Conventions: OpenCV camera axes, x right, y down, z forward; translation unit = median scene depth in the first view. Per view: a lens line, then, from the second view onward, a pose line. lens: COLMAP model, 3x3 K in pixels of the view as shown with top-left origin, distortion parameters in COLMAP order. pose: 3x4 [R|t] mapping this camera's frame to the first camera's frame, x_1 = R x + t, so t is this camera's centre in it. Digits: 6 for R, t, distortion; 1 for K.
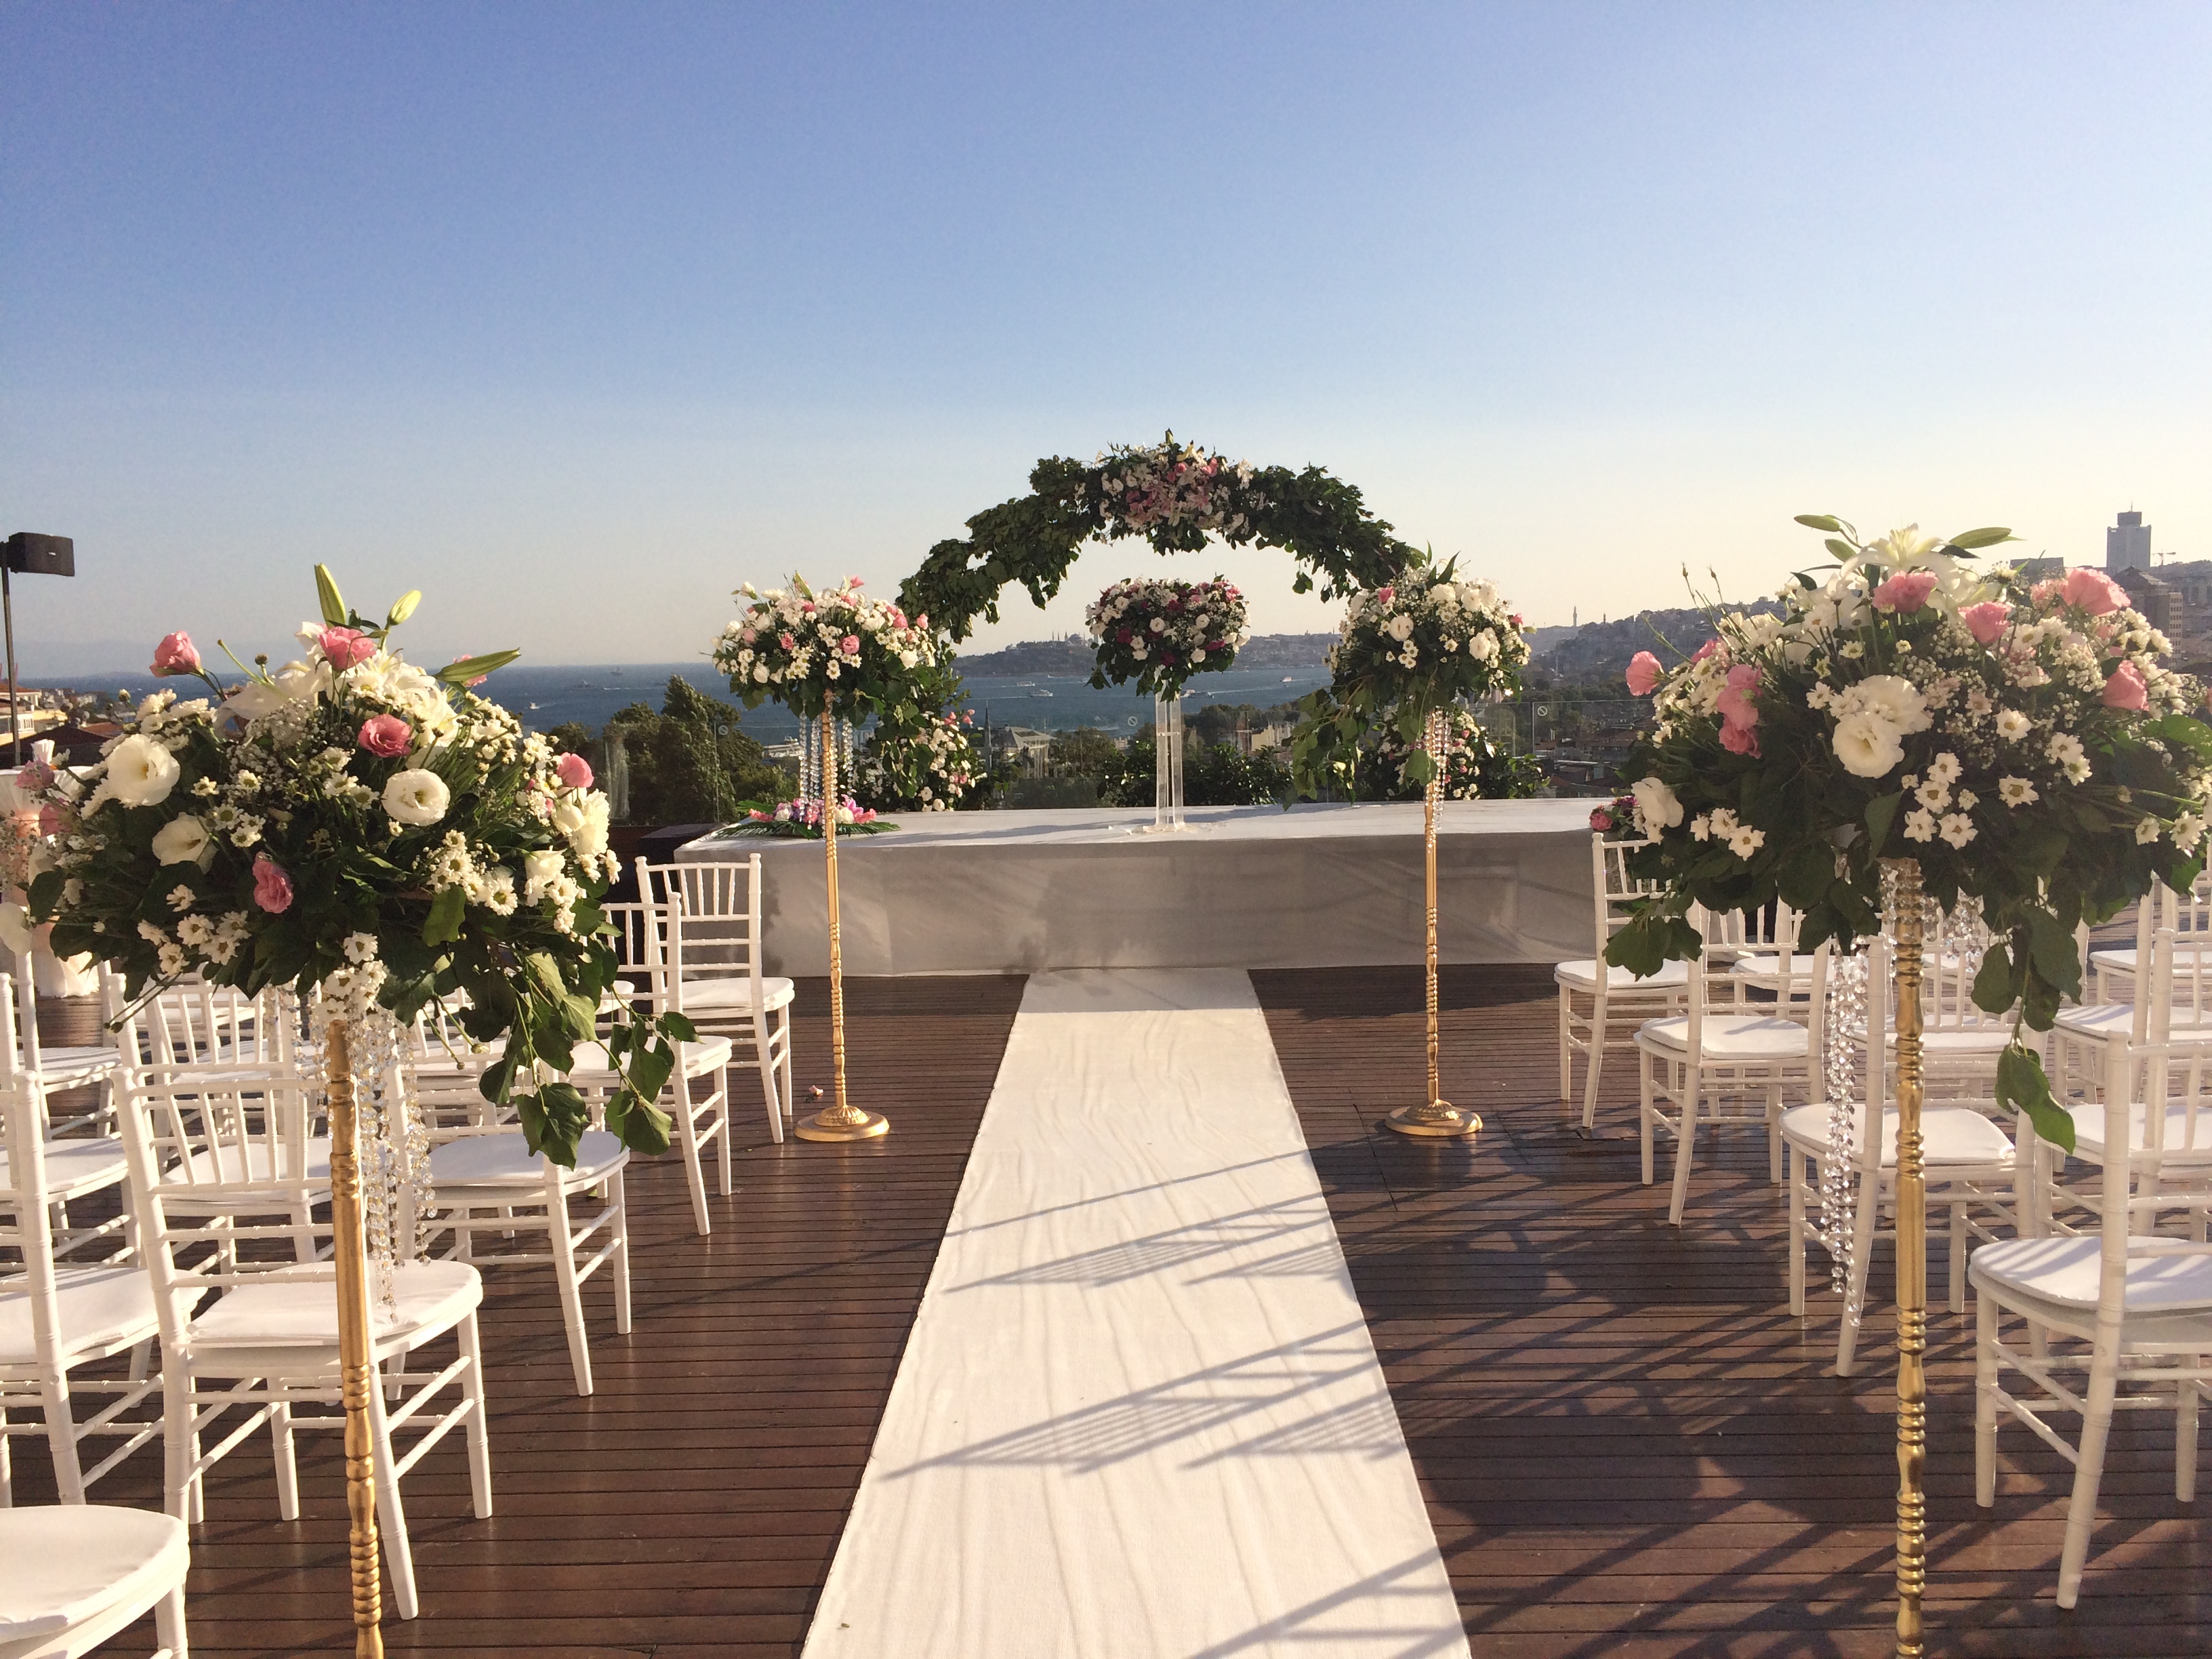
lens RADIAL K [[1841.5, 0, 1102.9], [0, 1841.5, 834.4], [0, 0, 1]] dist [0.011653, 0.002169]
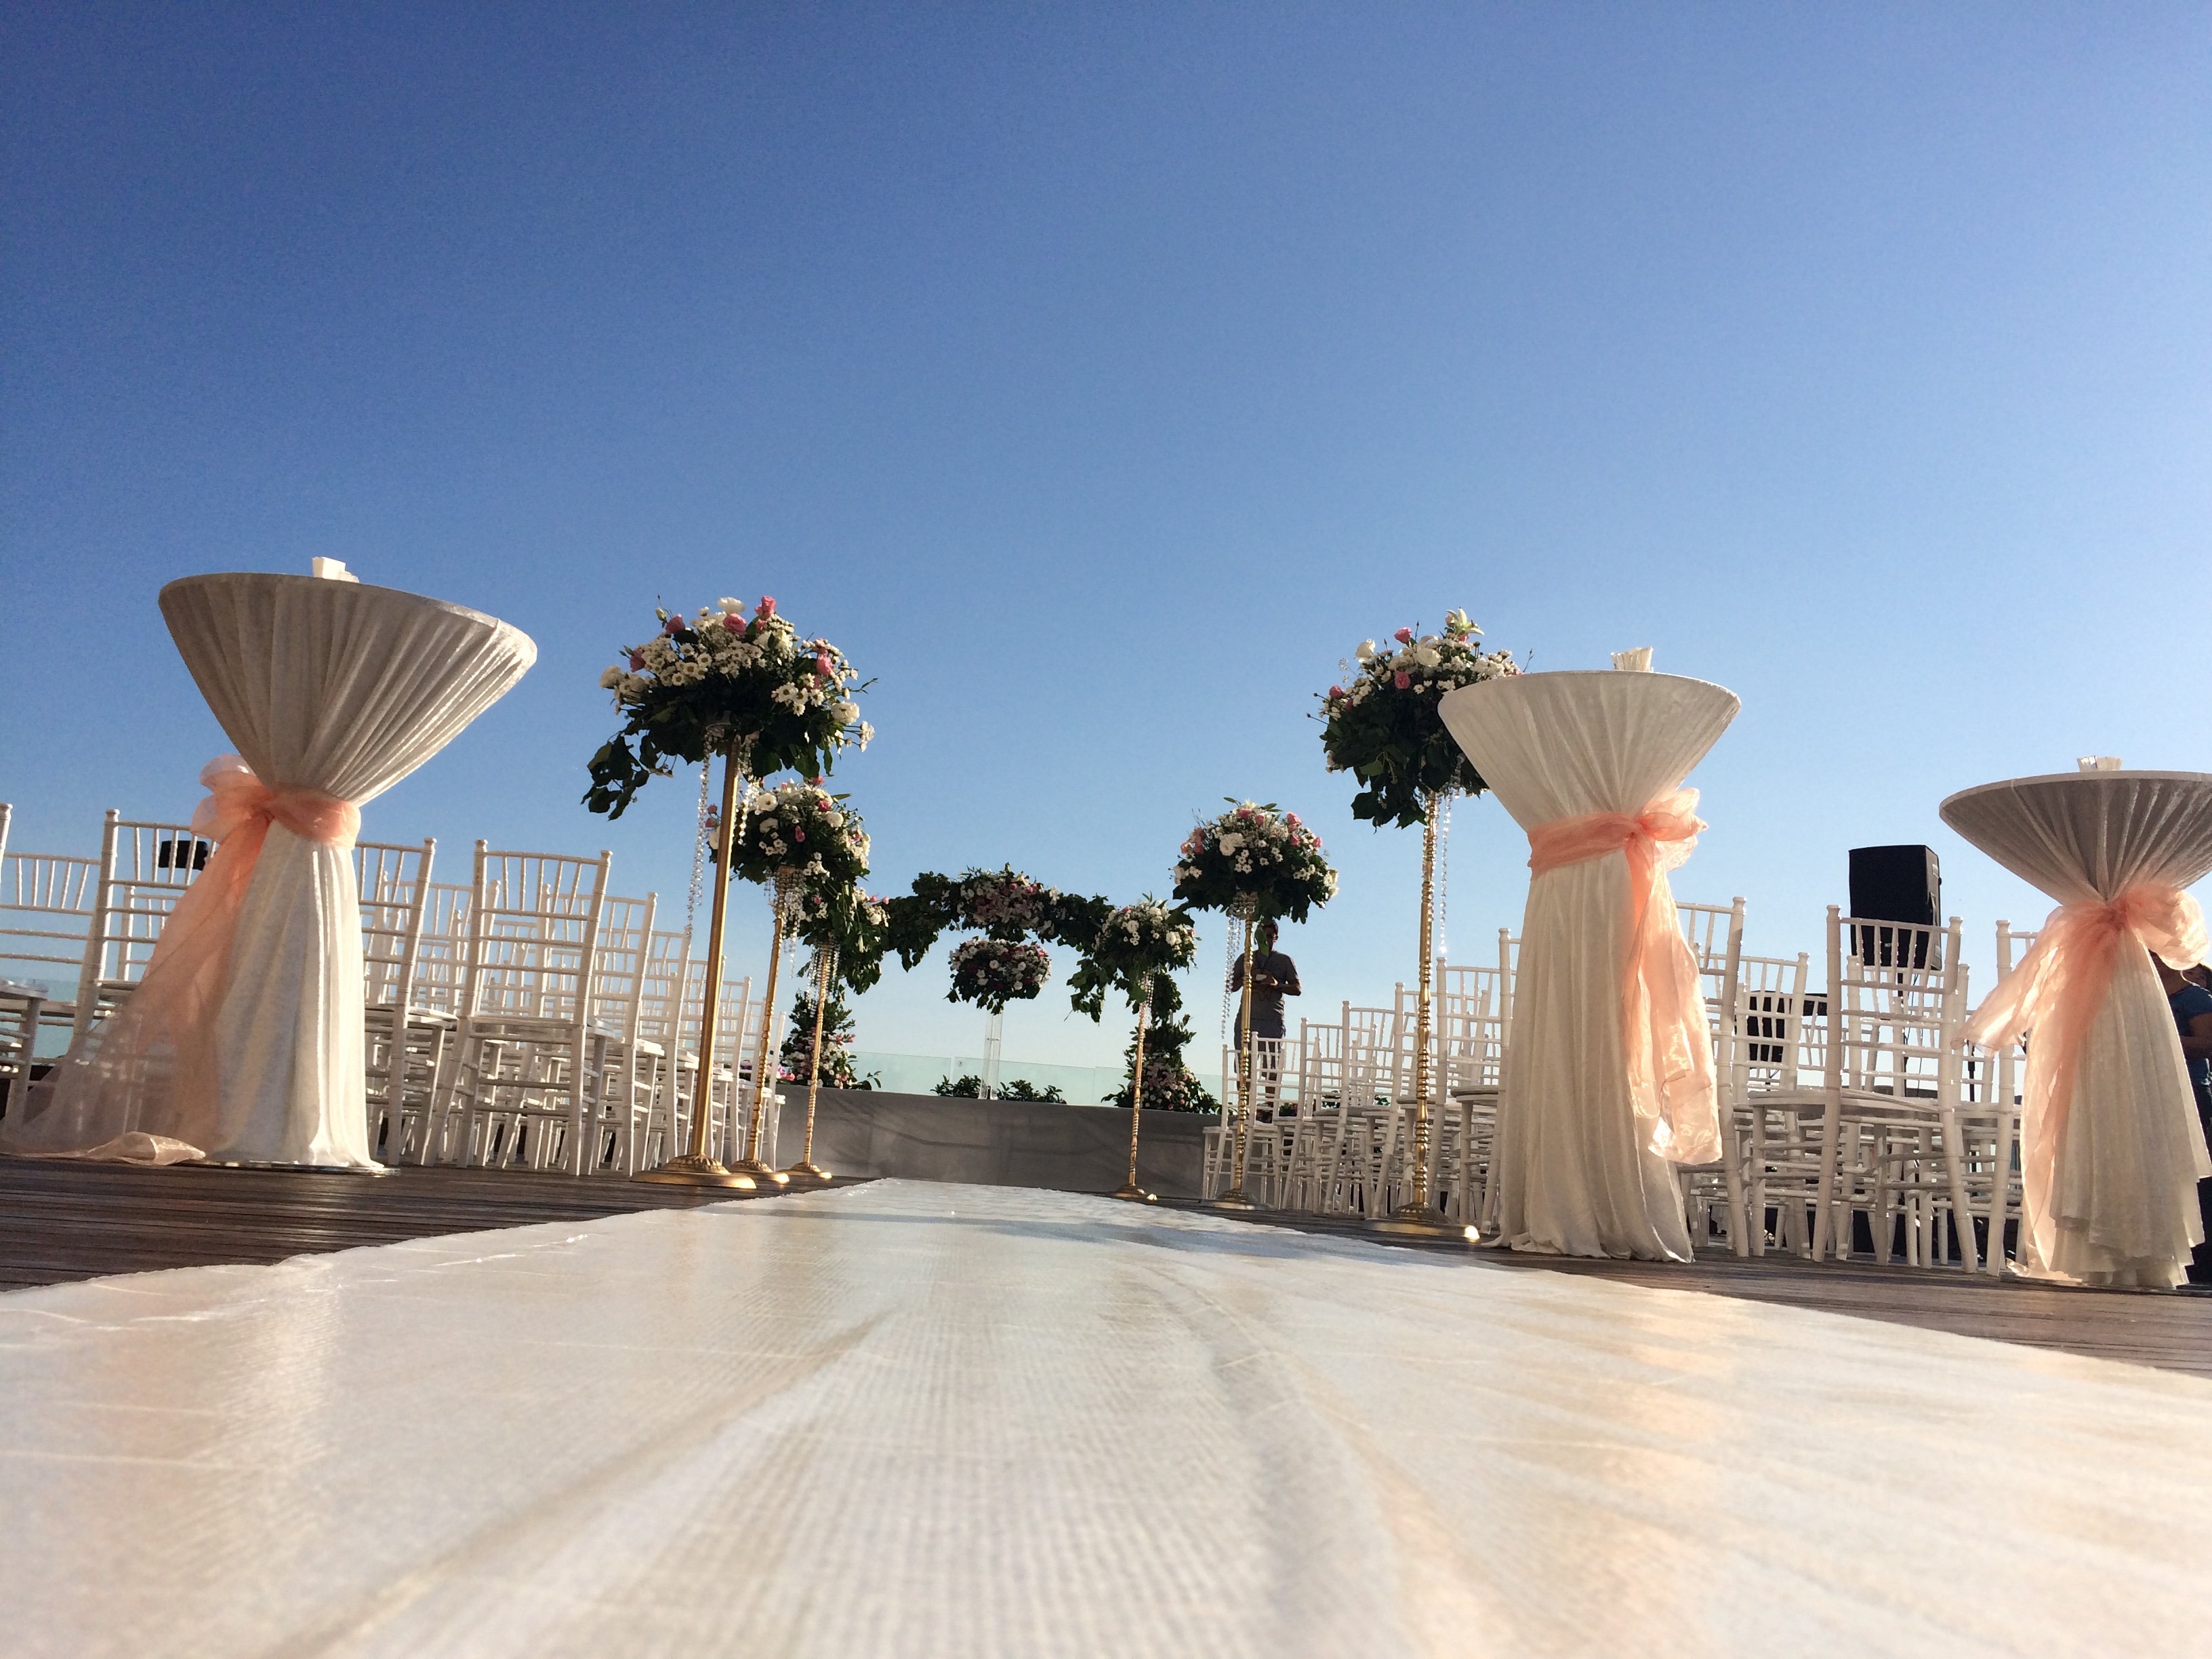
lens RADIAL K [[1841.5, 0, 1108.3], [0, 1841.5, 827.5], [0, 0, 1]] dist [0.011653, 0.002169]
pose [[0.988455, 0.112858, 0.101090, -0.039439], [-0.079287, 0.953850, -0.289625, 0.189081], [-0.129111, 0.278267, 0.951787, -0.474586]]
